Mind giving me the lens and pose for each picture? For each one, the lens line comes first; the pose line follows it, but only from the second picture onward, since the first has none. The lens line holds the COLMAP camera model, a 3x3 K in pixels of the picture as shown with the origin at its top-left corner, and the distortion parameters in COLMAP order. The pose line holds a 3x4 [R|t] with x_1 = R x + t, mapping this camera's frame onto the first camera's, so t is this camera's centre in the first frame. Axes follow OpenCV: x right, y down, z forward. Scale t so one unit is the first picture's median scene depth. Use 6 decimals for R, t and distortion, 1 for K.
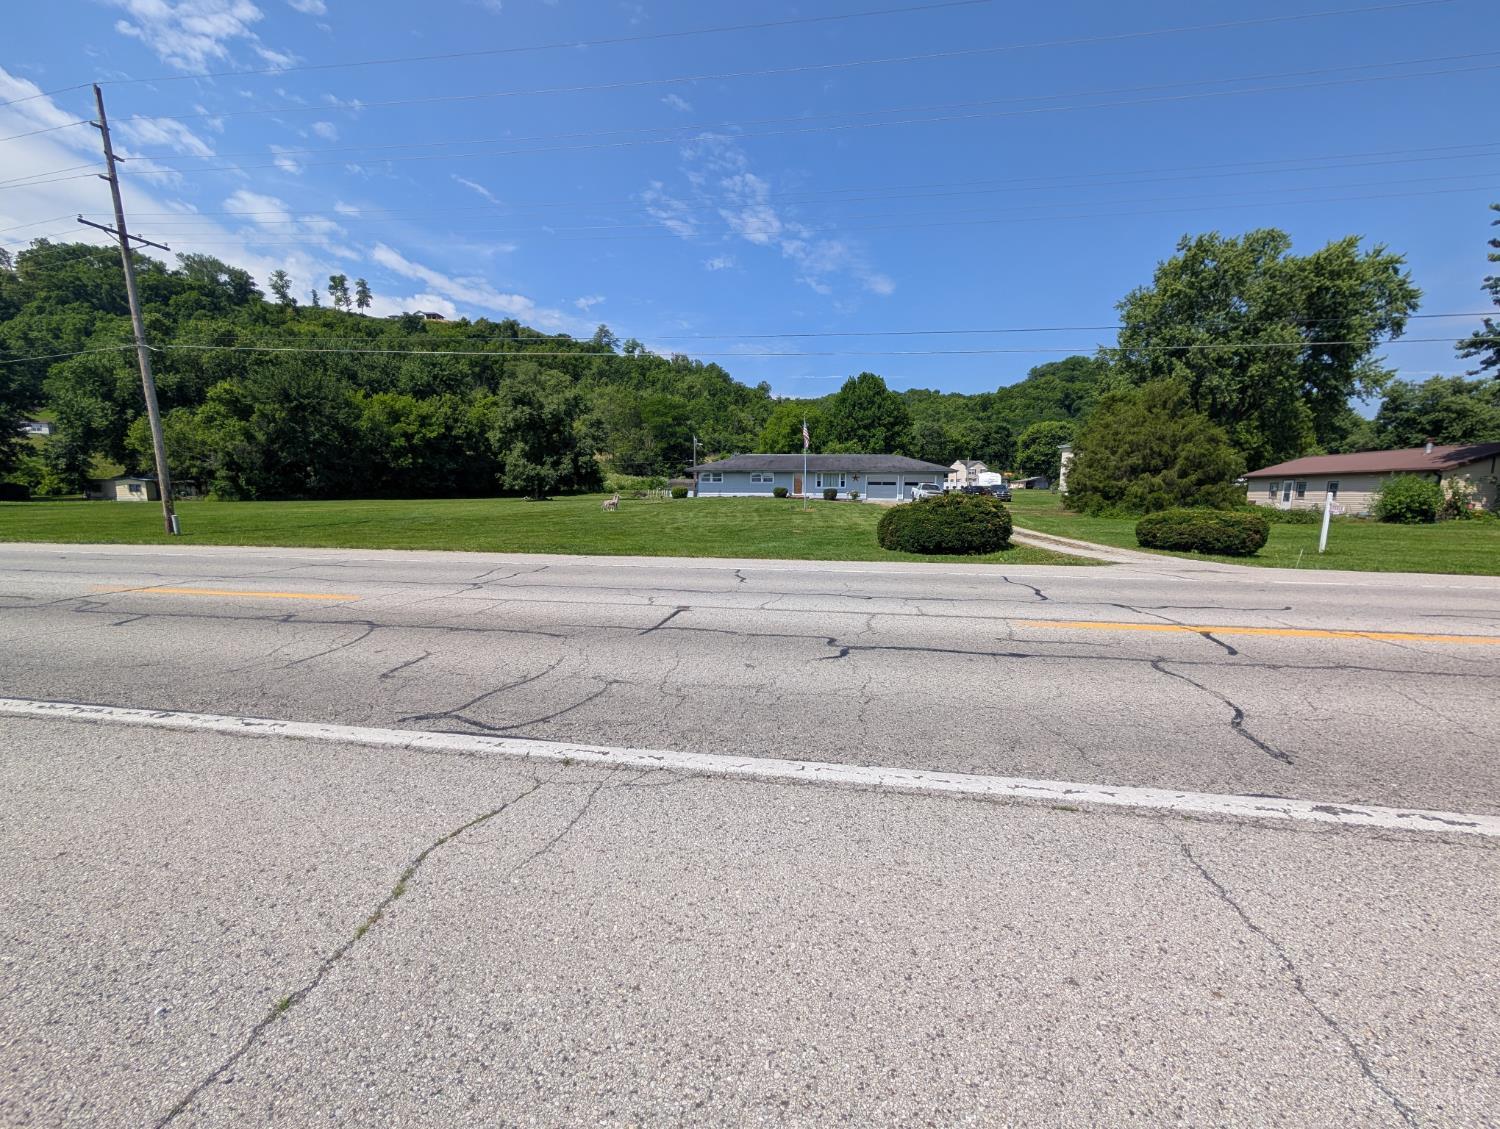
lens RADIAL K [[577.4, 0, 743.7], [0, 577.4, 566.7], [0, 0, 1]] dist [0.019764, 0.000045]
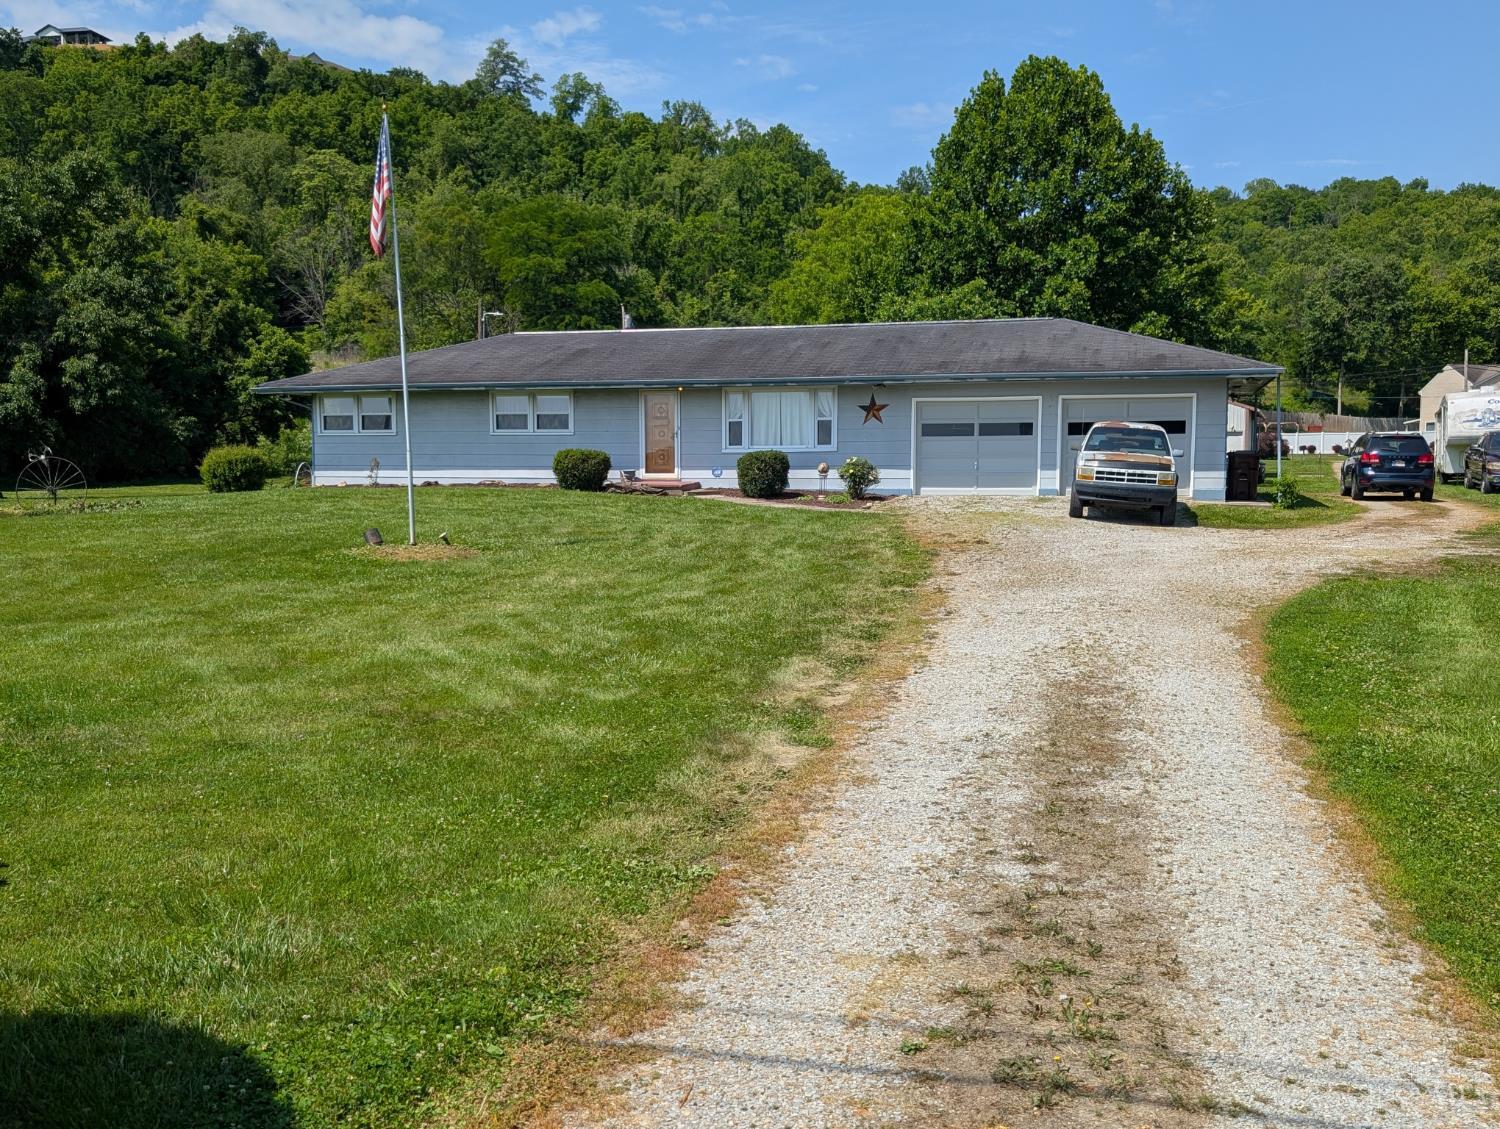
lens RADIAL K [[1462.0, 0, 756.6], [0, 1462.0, 573.7], [0, 0, 1]] dist [0.024193, 0.000000]
pose [[0.992515, -0.000147, -0.122120, 0.168344], [-0.006862, 0.998352, -0.056978, -0.034686], [0.121928, 0.057389, 0.990878, 0.282841]]
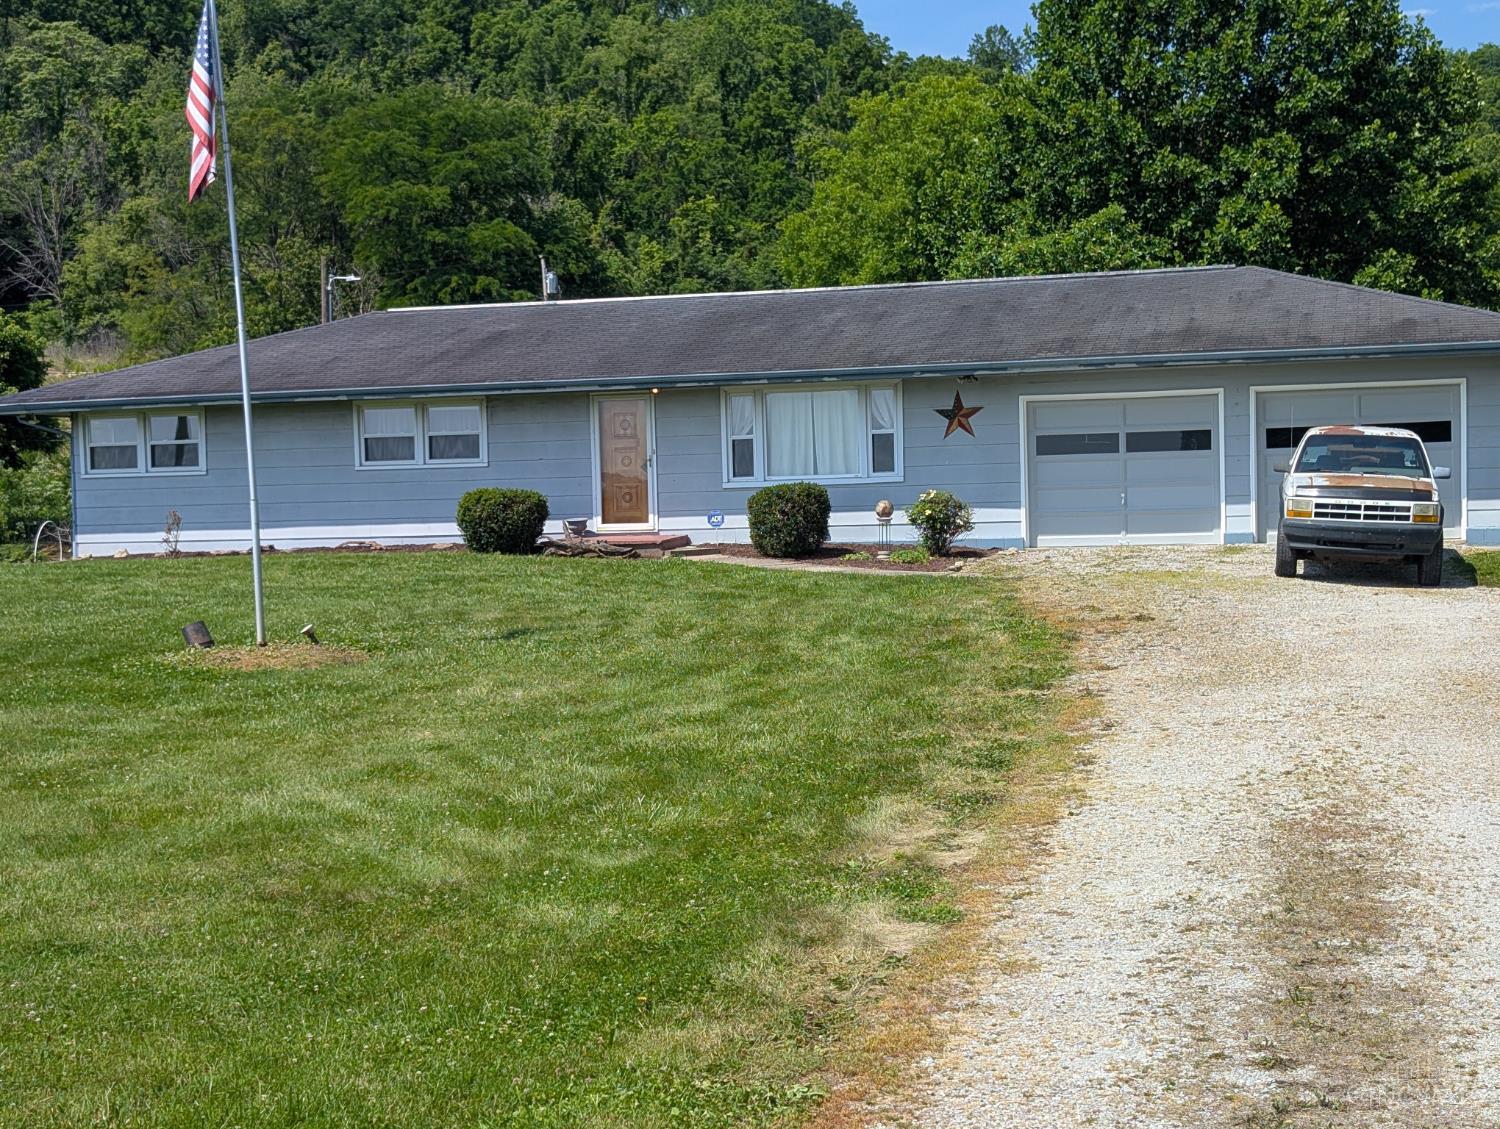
lens RADIAL K [[2366.9, 0, 750.4], [0, 2366.9, 566.3], [0, 0, 1]] dist [0.041824, 0.000000]
pose [[0.991784, -0.031299, -0.124039, 0.164973], [0.018222, 0.994285, -0.105189, -0.033358], [0.126623, 0.102064, 0.986686, 0.268566]]
